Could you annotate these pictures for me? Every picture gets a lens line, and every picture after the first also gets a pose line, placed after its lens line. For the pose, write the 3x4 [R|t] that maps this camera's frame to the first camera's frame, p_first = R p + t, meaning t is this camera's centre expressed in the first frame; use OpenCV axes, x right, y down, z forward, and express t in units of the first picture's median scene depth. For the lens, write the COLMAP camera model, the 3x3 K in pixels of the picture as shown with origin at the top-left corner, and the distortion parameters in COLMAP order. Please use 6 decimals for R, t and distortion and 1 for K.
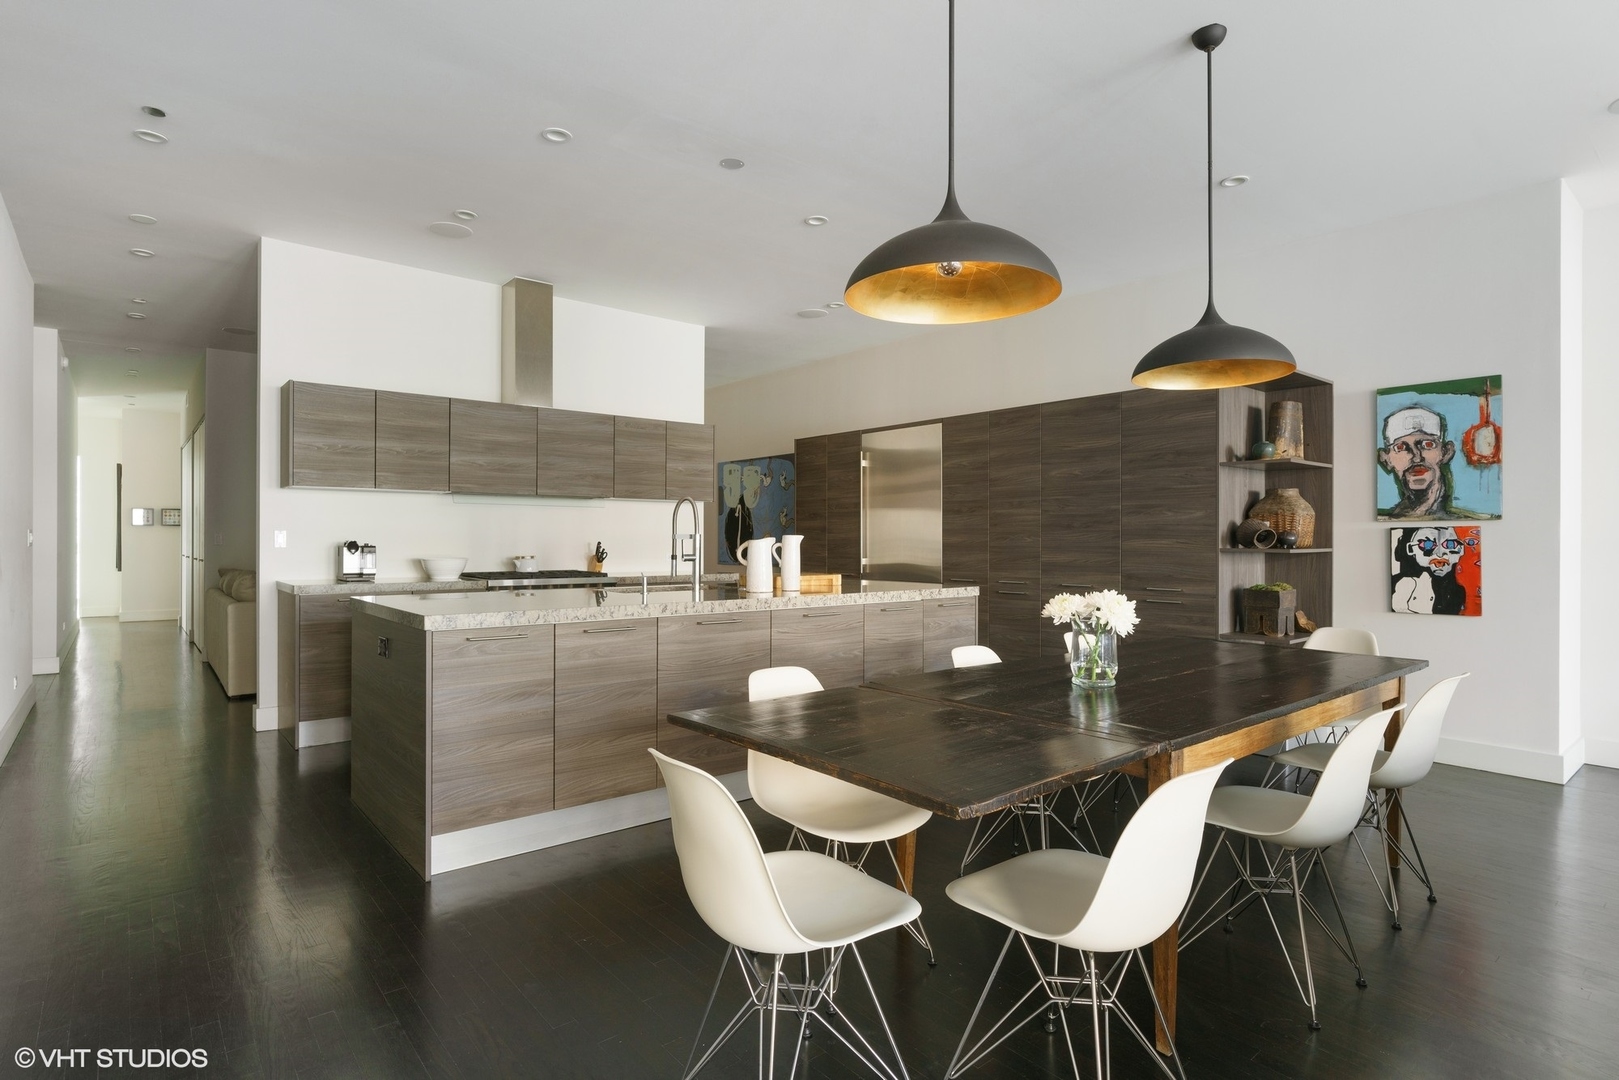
lens RADIAL K [[833.5, 0, 809.9], [0, 833.5, 542.2], [0, 0, 1]] dist [-0.001572, 0.000485]
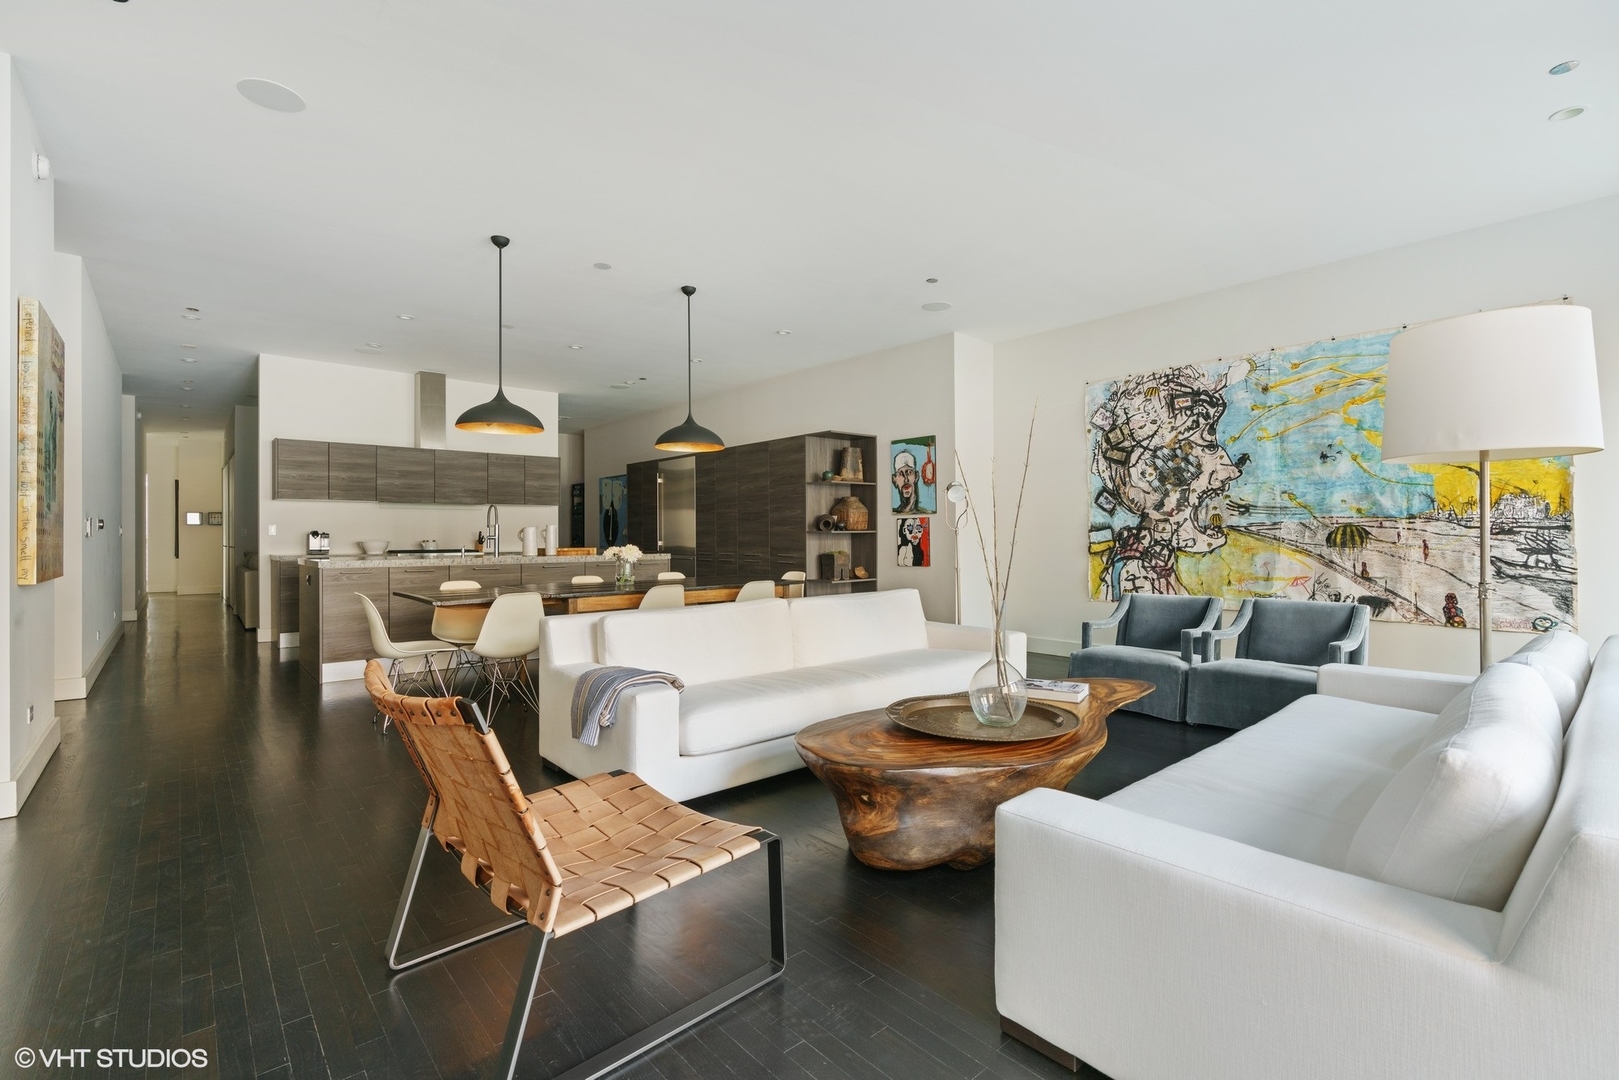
lens RADIAL K [[728.3, 0, 805.7], [0, 728.3, 532.8], [0, 0, 1]] dist [-0.001881, 0.000440]
pose [[0.999786, -0.007324, 0.019324, 0.426148], [0.007463, 0.999947, -0.007108, 0.020660], [-0.019271, 0.007251, 0.999788, -0.508457]]
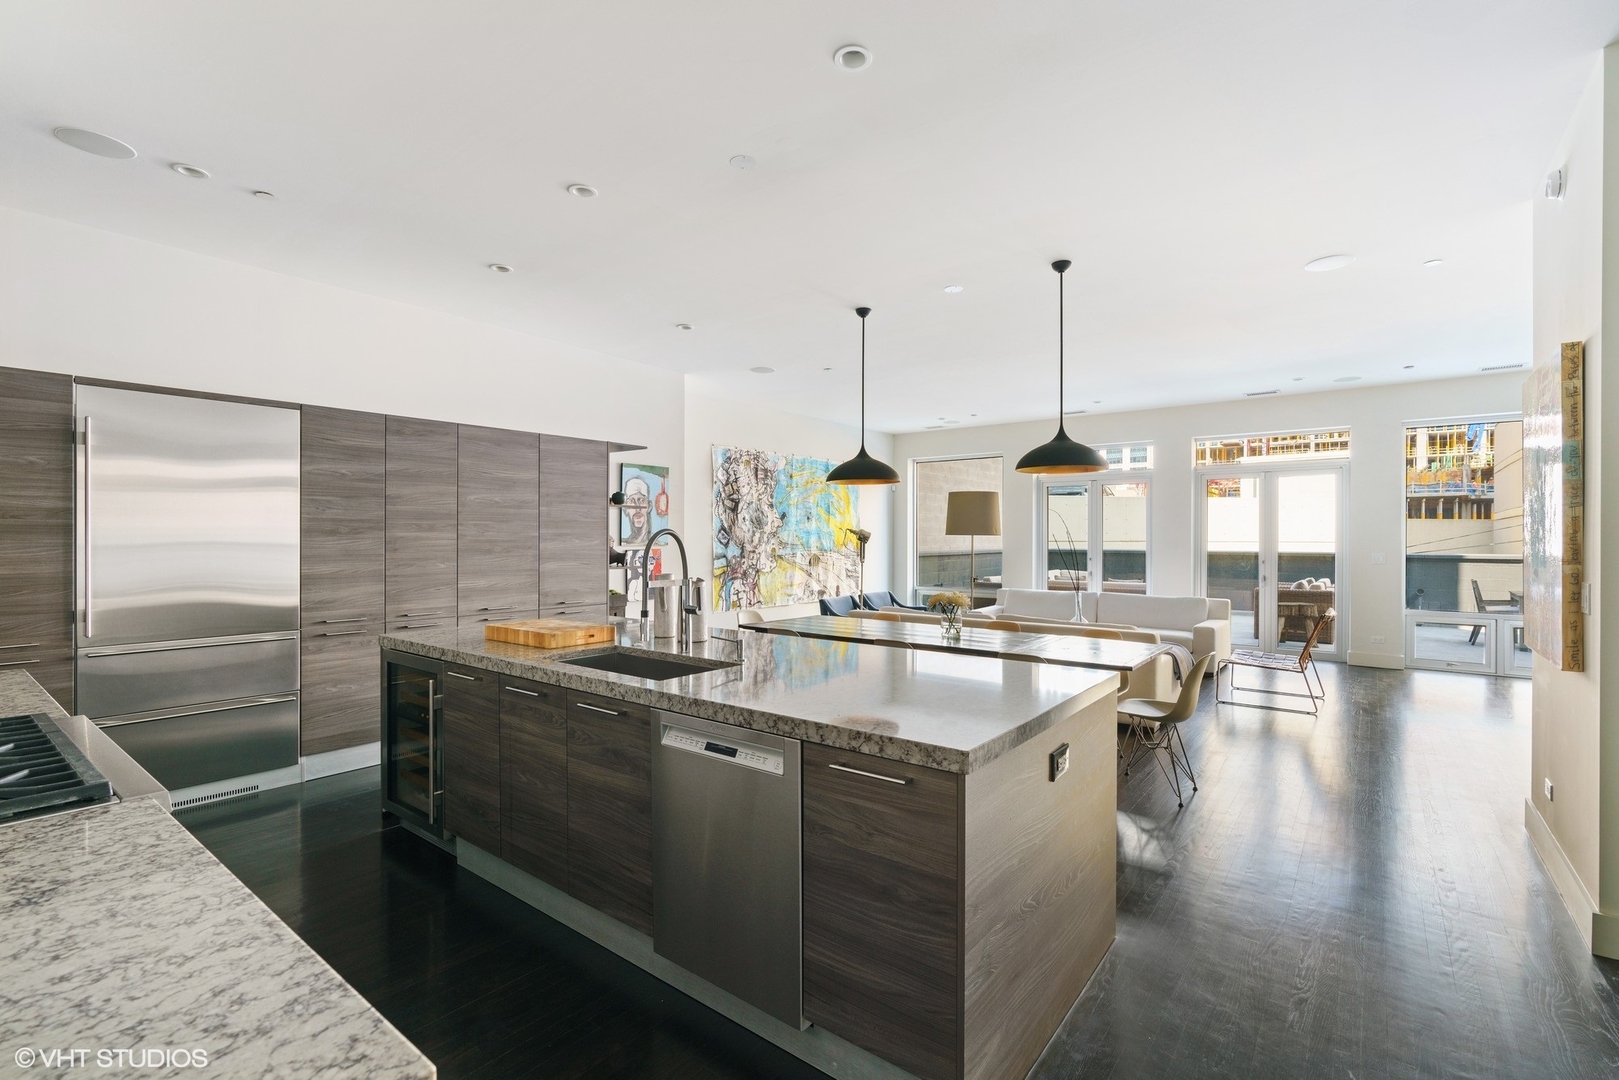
lens RADIAL K [[728.3, 0, 805.0], [0, 728.3, 543.3], [0, 0, 1]] dist [-0.001881, 0.000440]
pose [[-0.203506, -0.011835, 0.979002, -0.688677], [-0.001184, 0.999929, 0.011841, -0.042859], [-0.979073, 0.001250, -0.203505, 0.861270]]
